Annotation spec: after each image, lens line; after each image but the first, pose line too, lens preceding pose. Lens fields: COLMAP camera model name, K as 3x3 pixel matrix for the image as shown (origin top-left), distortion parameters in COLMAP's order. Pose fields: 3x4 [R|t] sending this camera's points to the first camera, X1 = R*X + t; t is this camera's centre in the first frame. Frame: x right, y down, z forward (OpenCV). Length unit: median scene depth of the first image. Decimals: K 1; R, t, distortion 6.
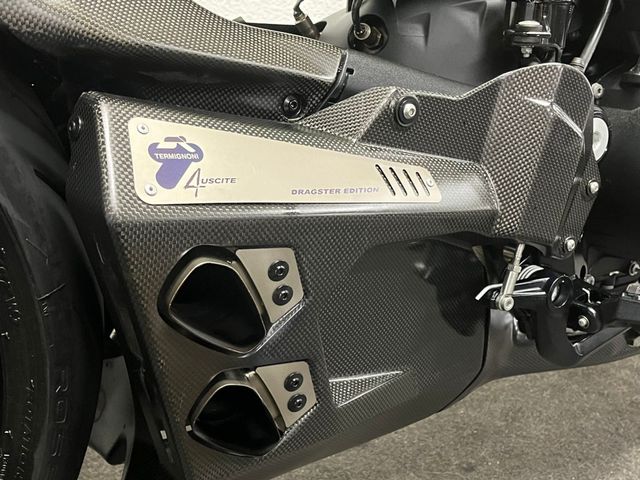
lens RADIAL K [[775.4, 0, 320.0], [0, 775.4, 240.0], [0, 0, 1]] dist [-0.123831, -0.017852]
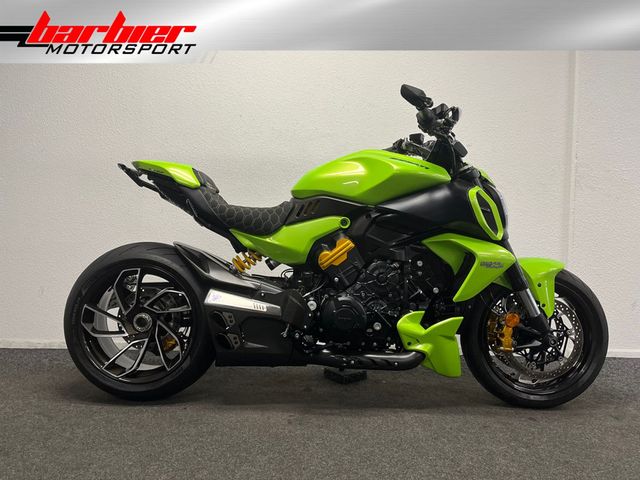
lens RADIAL K [[480.5, 0, 320.0], [0, 480.5, 240.0], [0, 0, 1]] dist [0.056327, -0.095544]
pose [[0.811711, -0.002368, -0.584055, 3.177623], [-0.178096, 0.951364, -0.251372, 0.337131], [0.556244, 0.308059, 0.771811, -2.060122]]
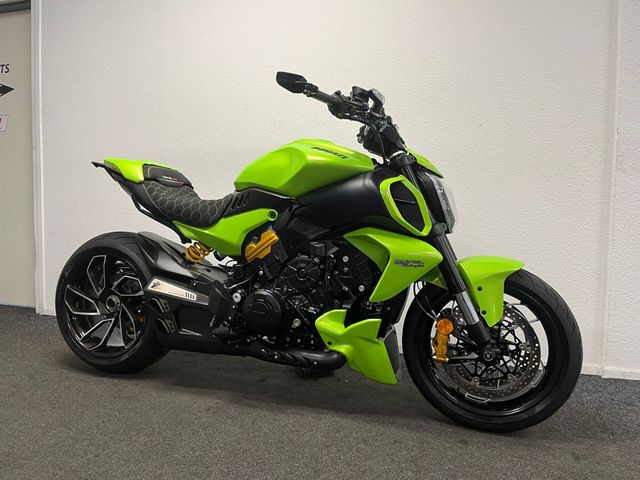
lens RADIAL K [[480.5, 0, 320.0], [0, 480.5, 240.0], [0, 0, 1]] dist [0.056327, -0.095544]
pose [[0.583289, 0.027683, -0.811793, 4.592824], [-0.258457, 0.953801, -0.153181, -0.214643], [0.770048, 0.299162, 0.563496, -0.574049]]
